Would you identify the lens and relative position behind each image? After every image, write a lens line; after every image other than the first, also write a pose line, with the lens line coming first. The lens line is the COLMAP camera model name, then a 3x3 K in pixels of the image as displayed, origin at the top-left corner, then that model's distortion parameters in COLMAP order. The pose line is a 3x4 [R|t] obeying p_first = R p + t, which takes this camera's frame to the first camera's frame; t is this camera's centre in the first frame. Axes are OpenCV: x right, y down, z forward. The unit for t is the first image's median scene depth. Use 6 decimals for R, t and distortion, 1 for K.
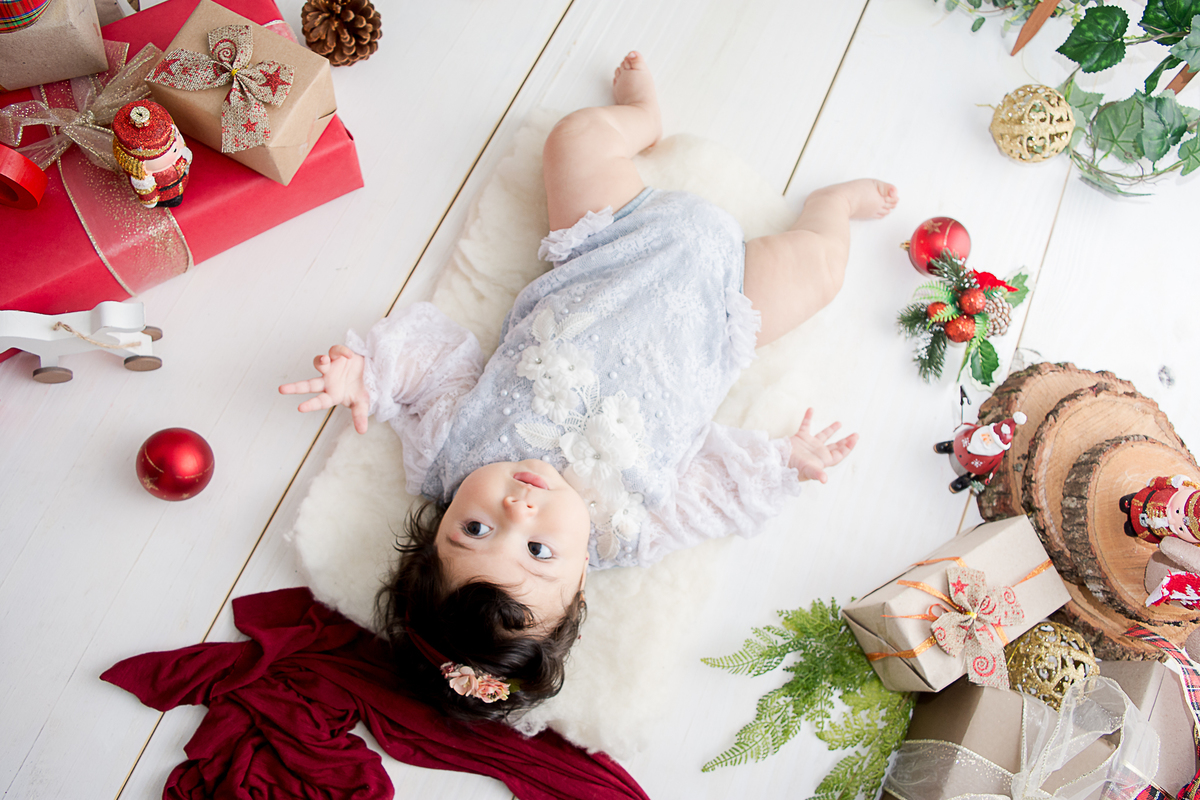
lens RADIAL K [[936.3, 0, 600.0], [0, 936.3, 400.0], [0, 0, 1]] dist [-0.086321, 0.010833]
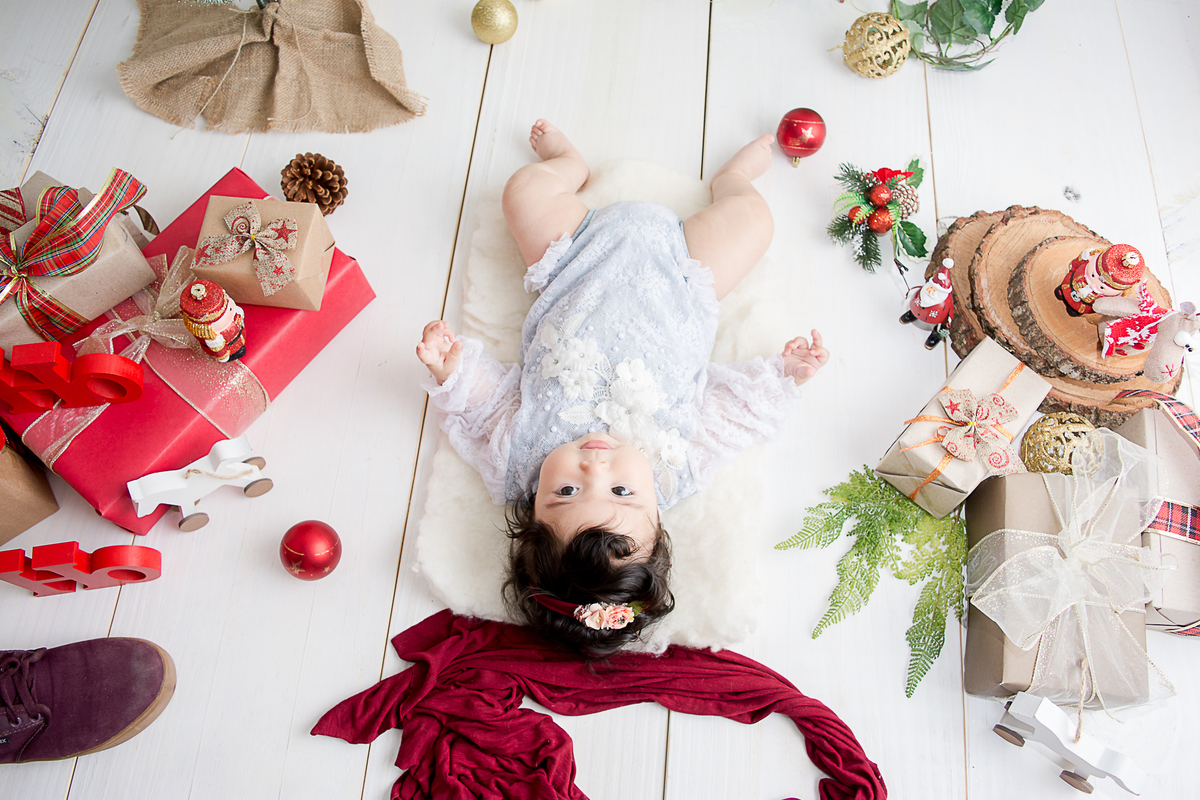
lens RADIAL K [[936.3, 0, 600.0], [0, 936.3, 400.0], [0, 0, 1]] dist [-0.086321, 0.010833]
pose [[0.927792, -0.371763, -0.031520, 0.009629], [0.366292, 0.923675, -0.112494, 0.156583], [0.070935, 0.092826, 0.993152, -0.208830]]
